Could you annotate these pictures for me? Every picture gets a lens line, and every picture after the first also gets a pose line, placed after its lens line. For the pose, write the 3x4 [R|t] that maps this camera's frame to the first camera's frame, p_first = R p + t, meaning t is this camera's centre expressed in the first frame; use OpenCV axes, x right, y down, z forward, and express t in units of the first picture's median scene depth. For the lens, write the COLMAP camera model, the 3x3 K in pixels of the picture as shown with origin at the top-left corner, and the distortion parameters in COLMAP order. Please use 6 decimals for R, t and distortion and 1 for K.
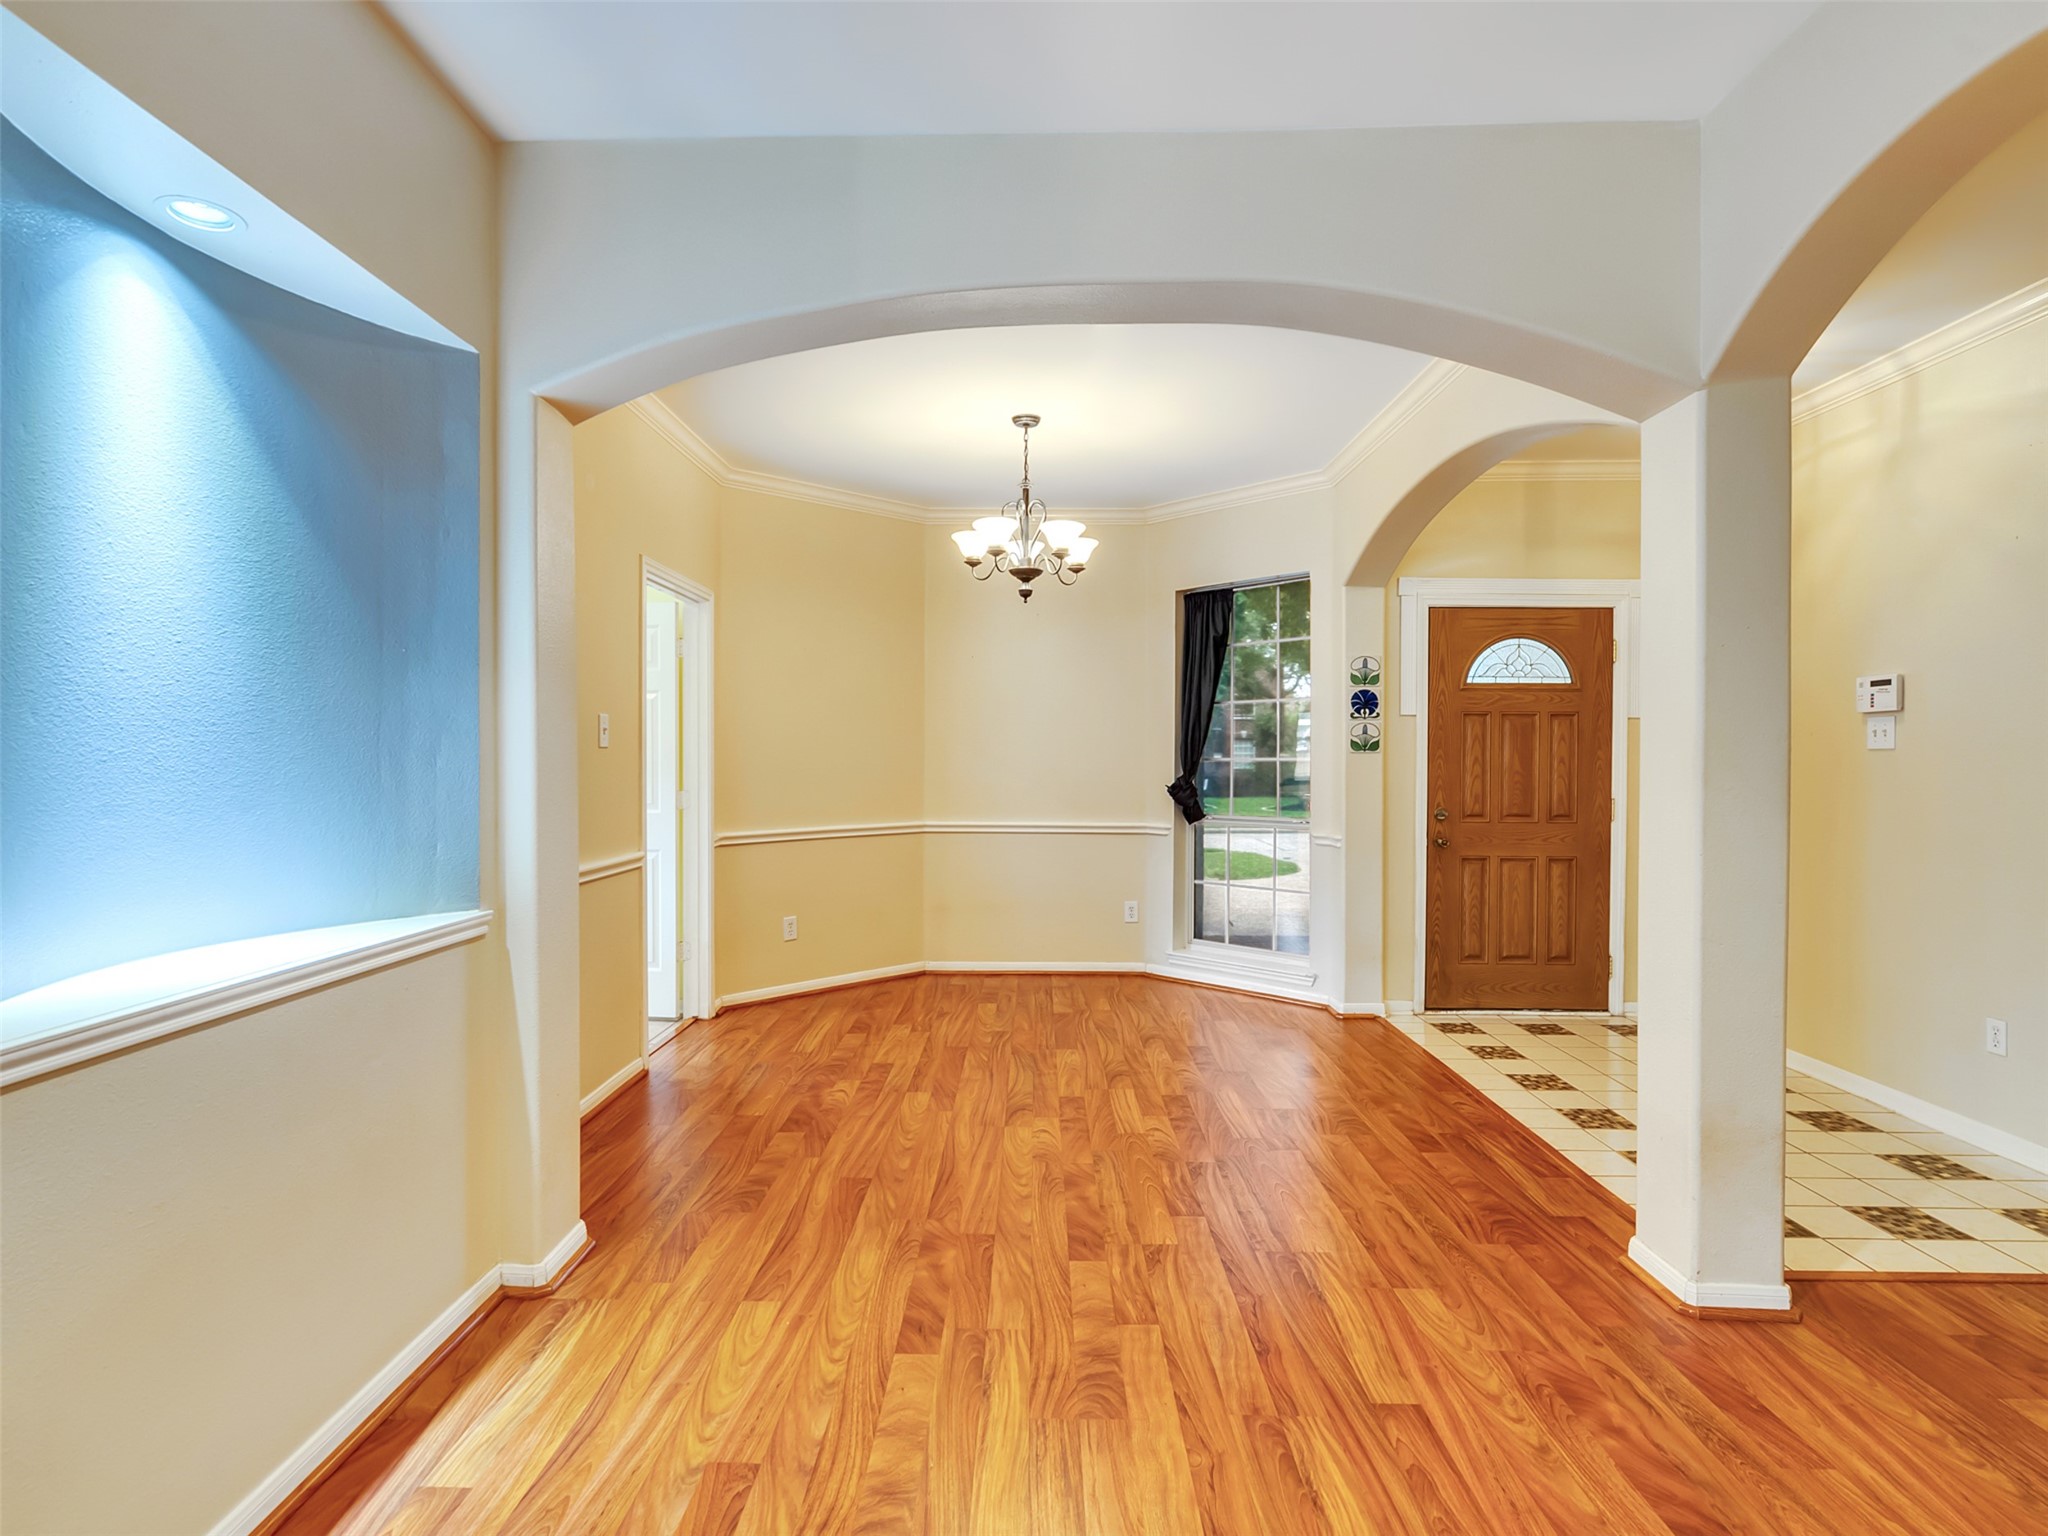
lens RADIAL K [[1045.3, 0, 1009.8], [0, 1045.3, 776.4], [0, 0, 1]] dist [-0.004775, 0.002792]
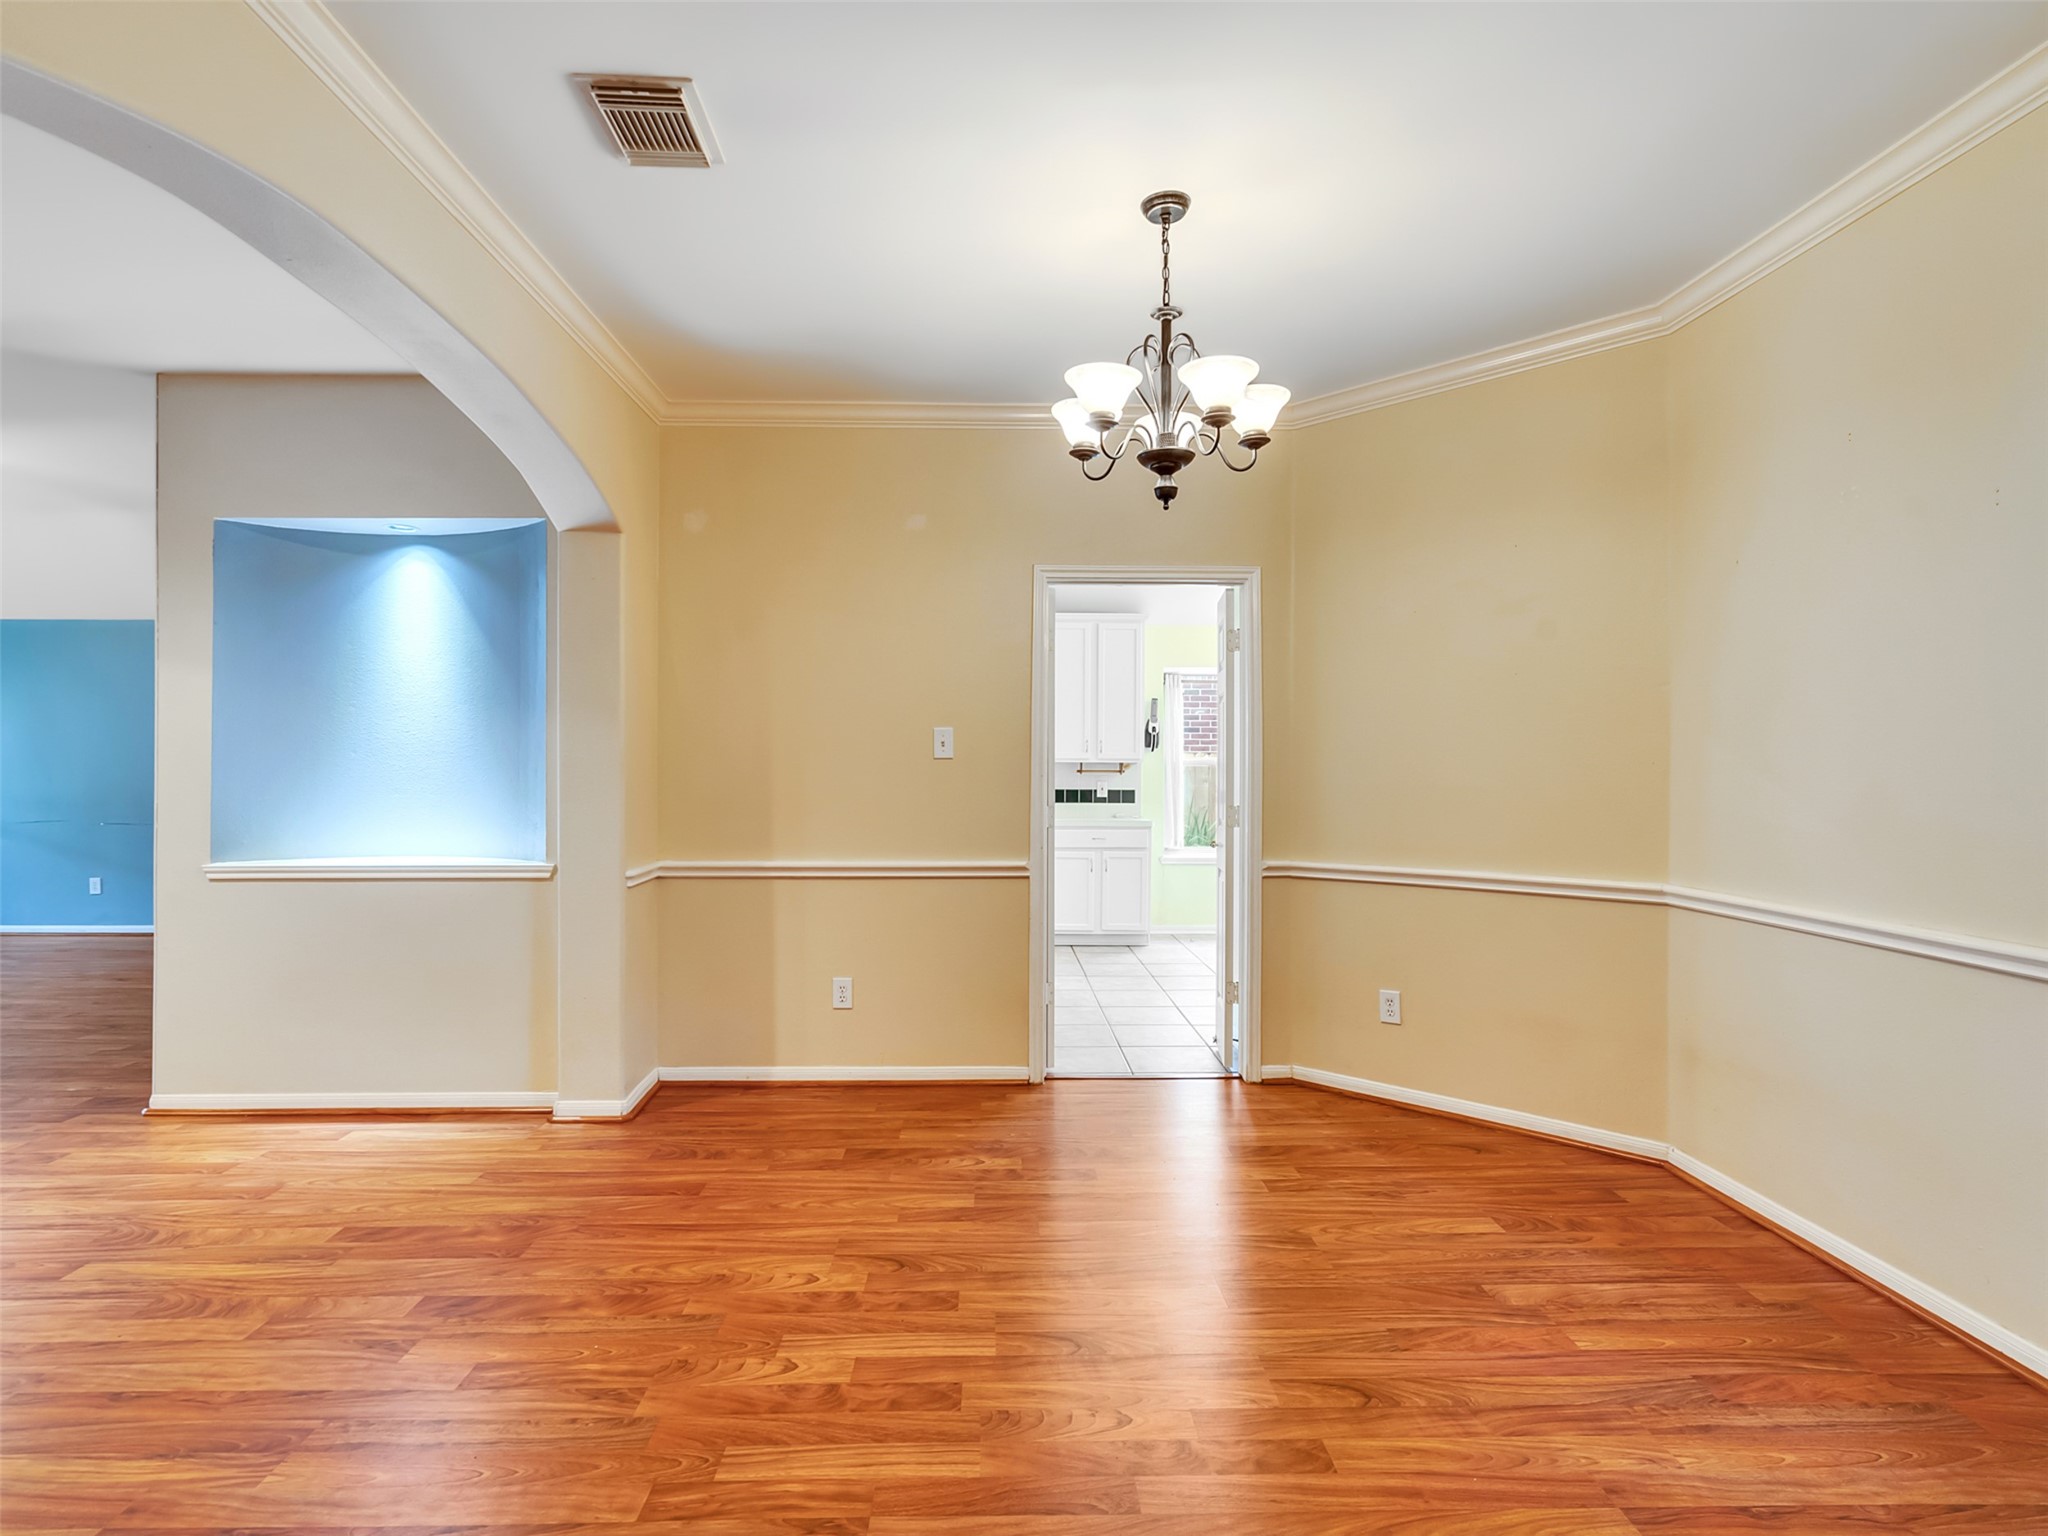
lens RADIAL K [[1045.3, 0, 1008.9], [0, 1045.3, 768.1], [0, 0, 1]] dist [-0.004775, 0.002792]
pose [[0.045425, -0.002992, -0.998963, 0.766528], [-0.017469, 0.999840, -0.003789, -0.016564], [0.998815, 0.017623, 0.045365, 1.099666]]
